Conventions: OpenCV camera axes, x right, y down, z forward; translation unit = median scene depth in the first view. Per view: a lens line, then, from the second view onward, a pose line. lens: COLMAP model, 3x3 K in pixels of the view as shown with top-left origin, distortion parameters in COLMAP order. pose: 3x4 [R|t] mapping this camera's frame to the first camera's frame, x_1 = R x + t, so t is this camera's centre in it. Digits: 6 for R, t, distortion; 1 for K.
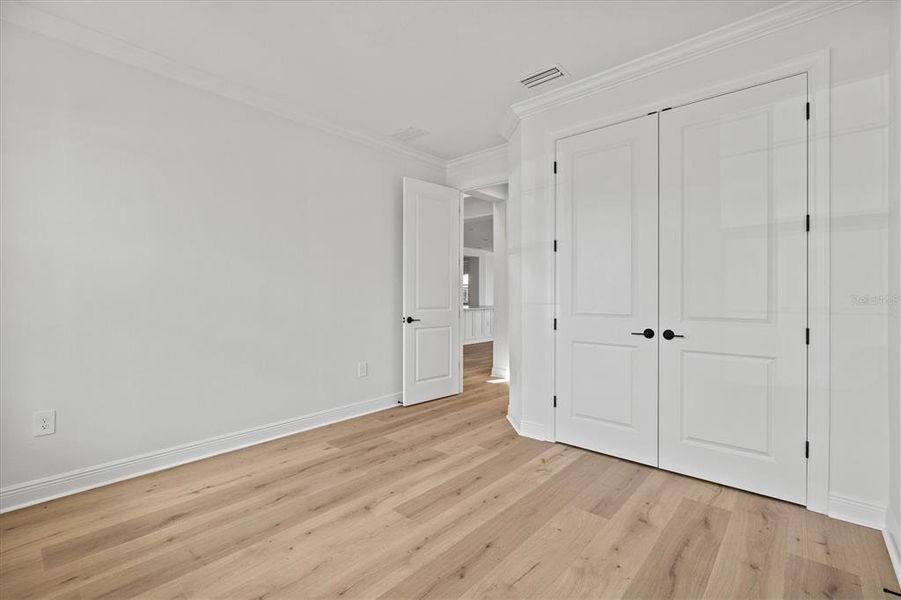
lens RADIAL K [[416.4, 0, 449.6], [0, 416.4, 297.1], [0, 0, 1]] dist [-0.001518, 0.000446]
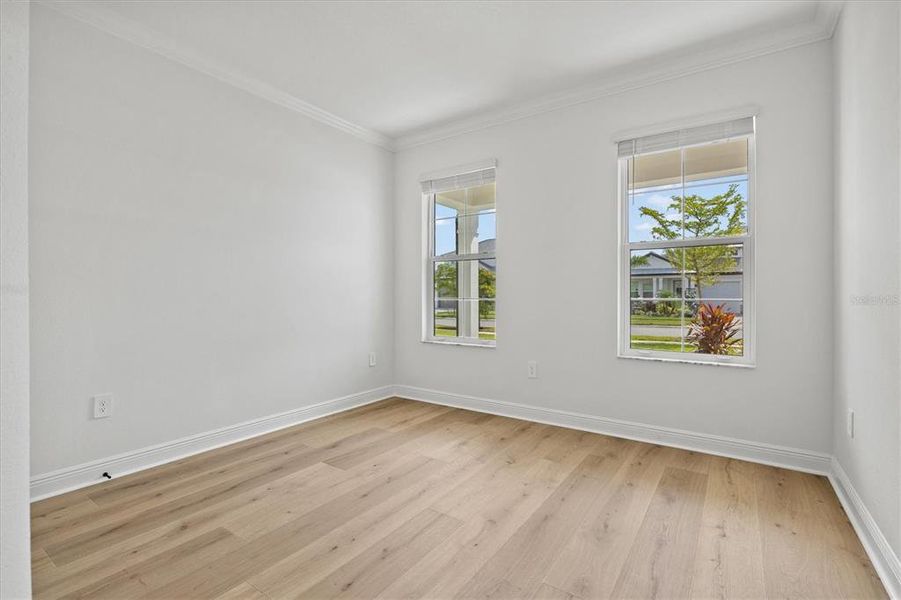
lens RADIAL K [[416.4, 0, 449.6], [0, 416.4, 297.1], [0, 0, 1]] dist [-0.001518, 0.000446]
pose [[-0.992526, 0.001253, -0.122024, -0.001969], [0.000789, 0.999992, 0.003847, 0.031899], [0.122028, 0.003721, -0.992520, 2.041062]]
